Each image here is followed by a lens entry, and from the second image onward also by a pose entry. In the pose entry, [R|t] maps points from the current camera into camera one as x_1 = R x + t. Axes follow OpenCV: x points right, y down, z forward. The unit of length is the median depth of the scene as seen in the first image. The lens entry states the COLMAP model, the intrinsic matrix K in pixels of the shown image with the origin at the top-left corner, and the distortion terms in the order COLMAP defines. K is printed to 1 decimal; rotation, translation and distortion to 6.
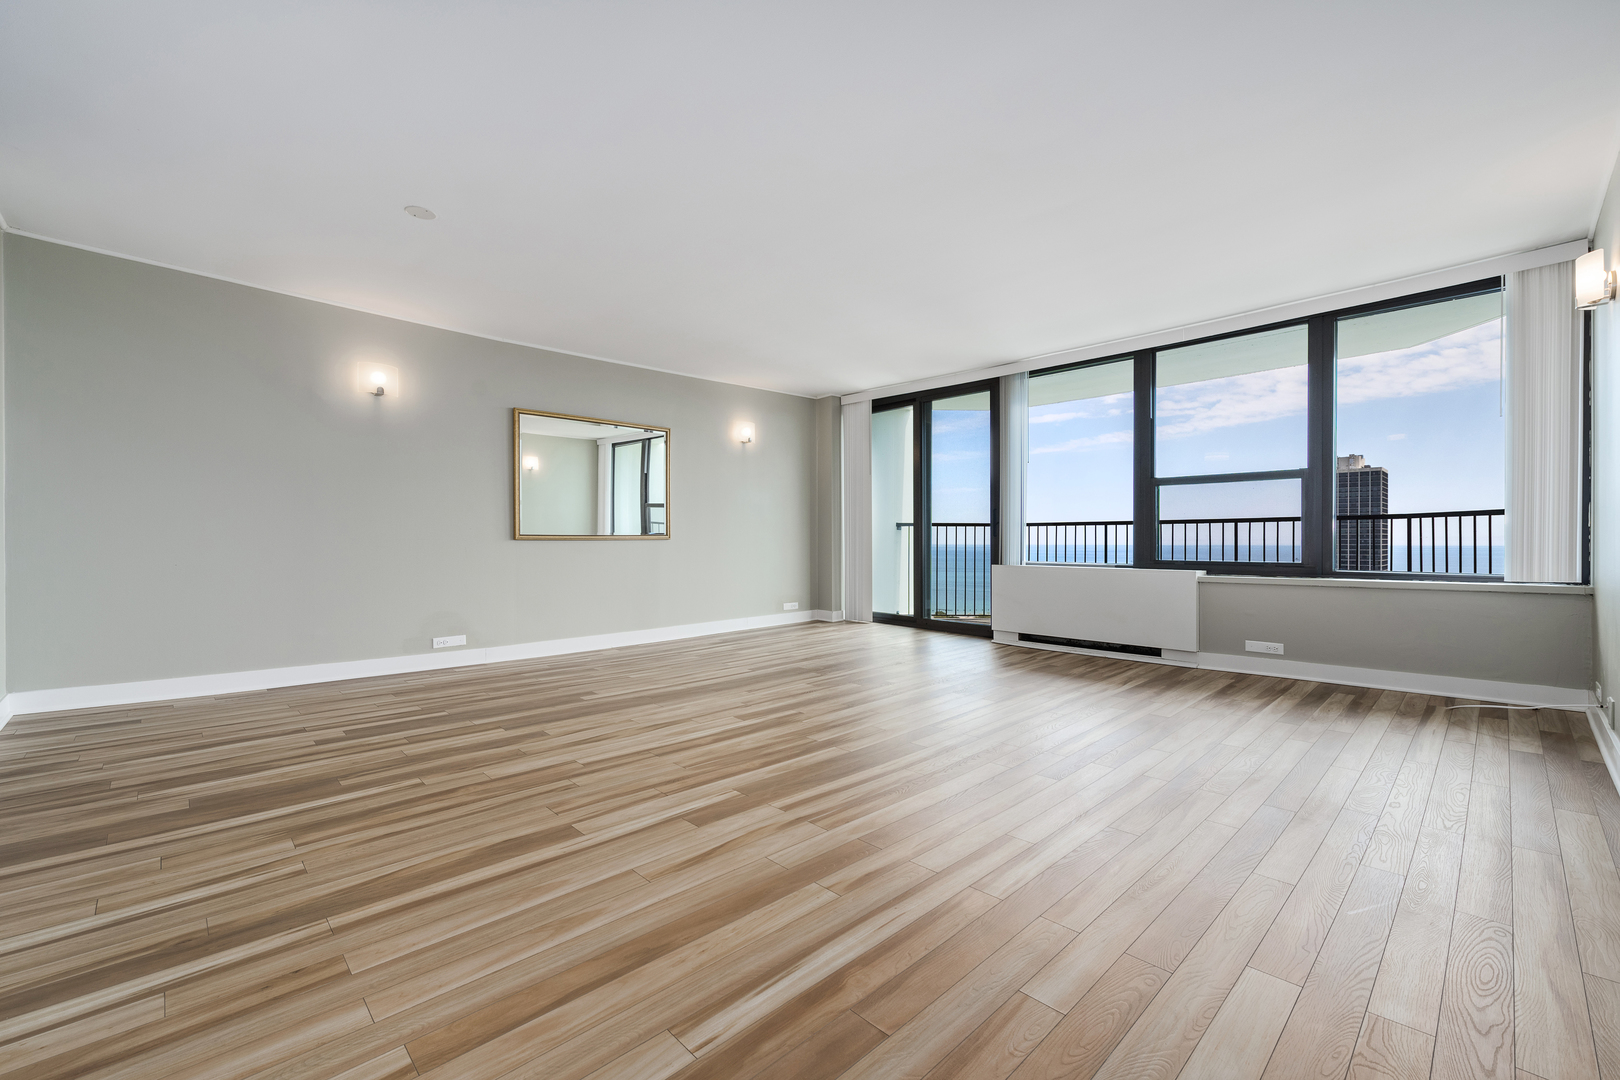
lens RADIAL K [[673.1, 0, 813.4], [0, 673.1, 538.2], [0, 0, 1]] dist [0.001647, -0.000245]
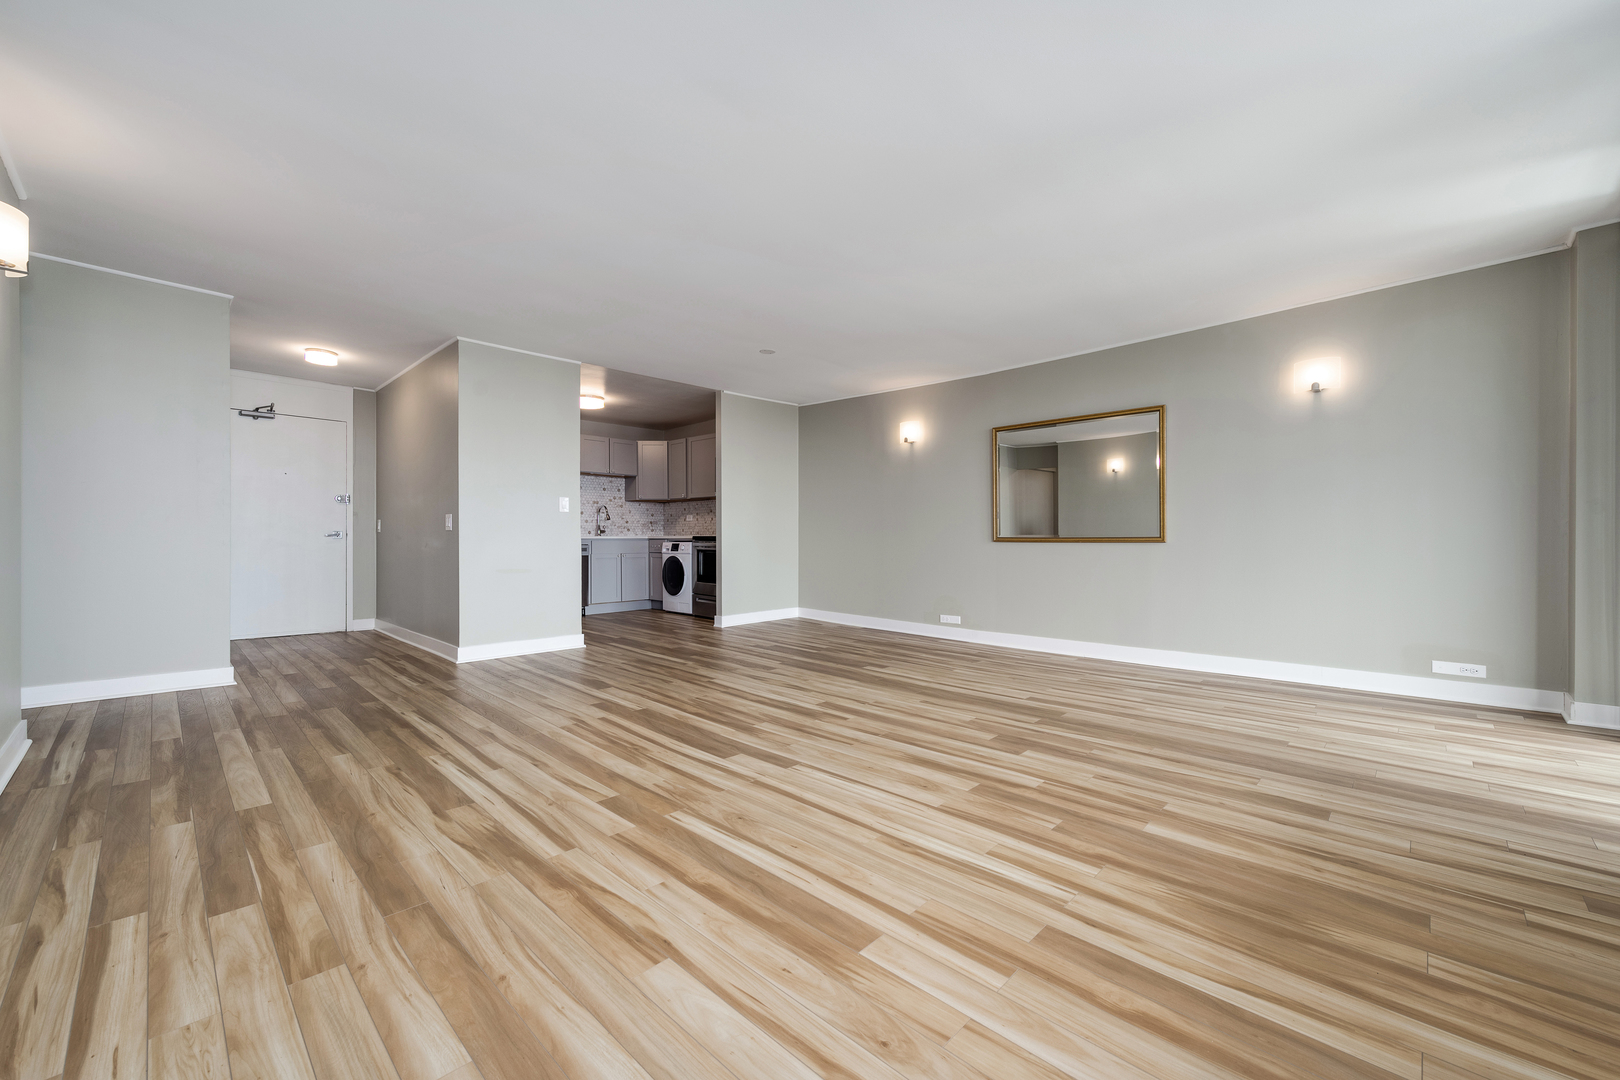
lens RADIAL K [[638.0, 0, 810.0], [0, 638.0, 540.0], [0, 0, 1]] dist [0.002923, 0.000118]
pose [[0.023821, 0.001414, -0.999715, 1.058130], [-0.001447, 0.999998, 0.001380, -0.003381], [0.999715, 0.001414, 0.023823, 1.075592]]
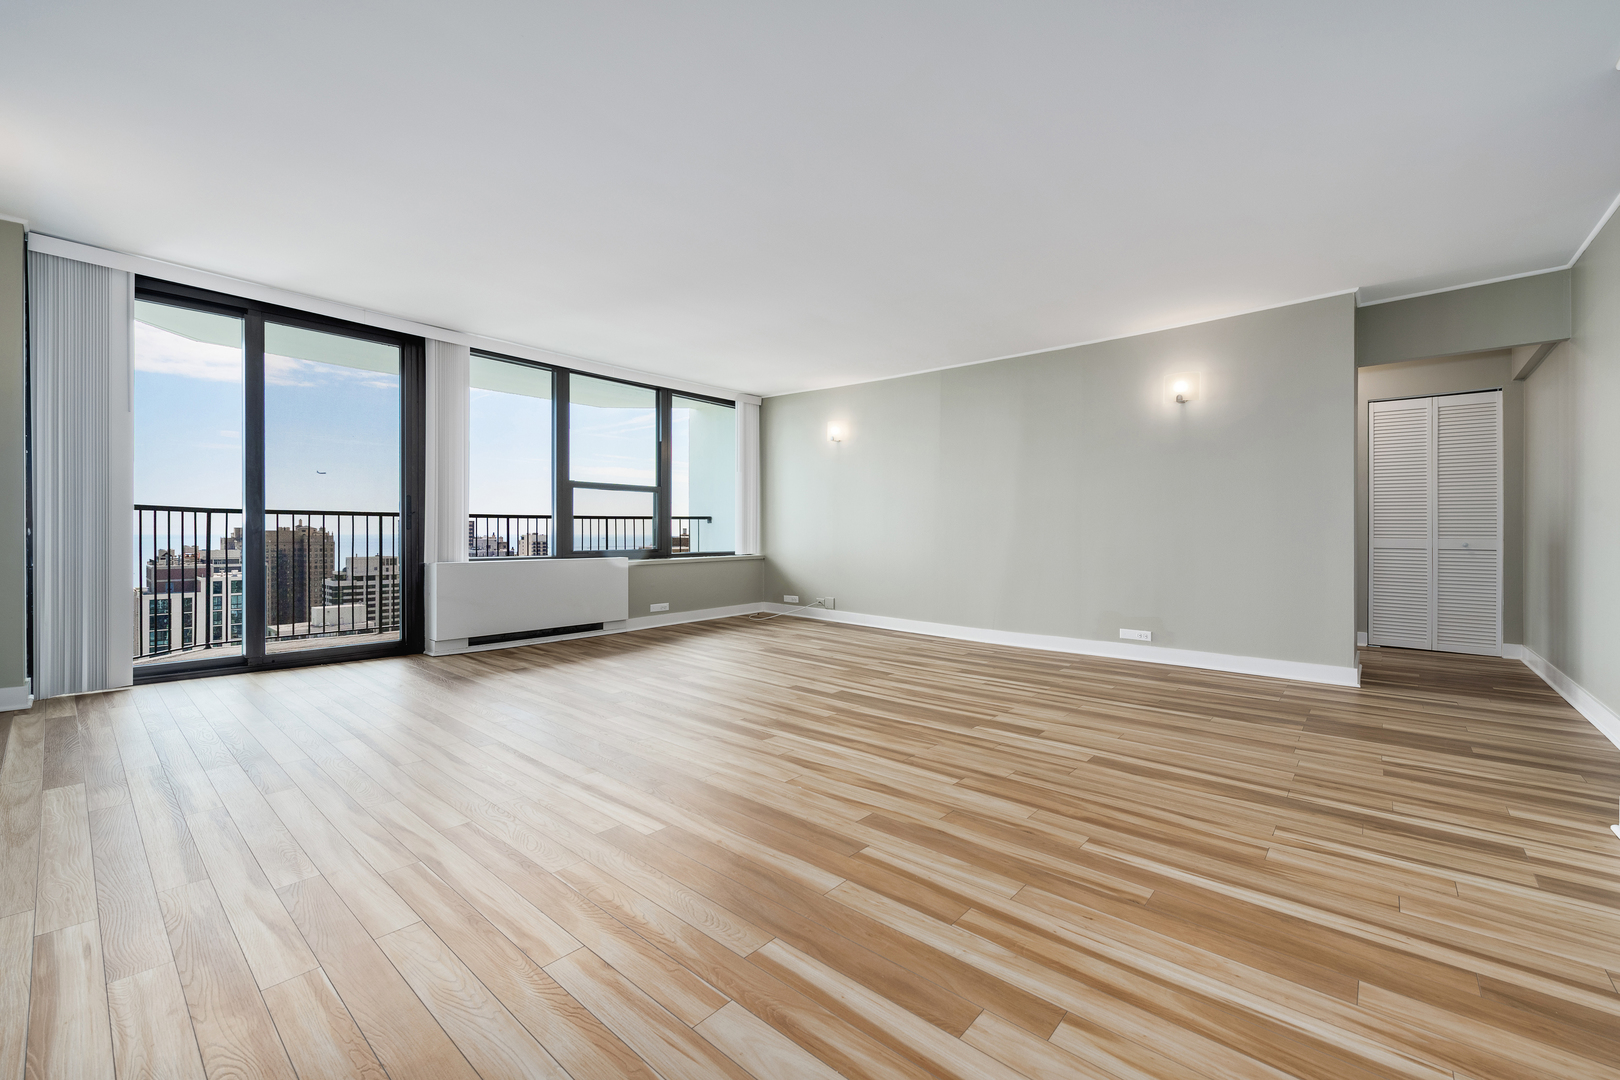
lens RADIAL K [[652.5, 0, 813.3], [0, 652.5, 531.2], [0, 0, 1]] dist [-0.000369, 0.000065]
pose [[-0.085179, 0.000078, 0.996366, -1.088328], [-0.006407, 0.999979, -0.000626, -0.003659], [-0.996345, -0.006437, -0.085177, 1.142710]]
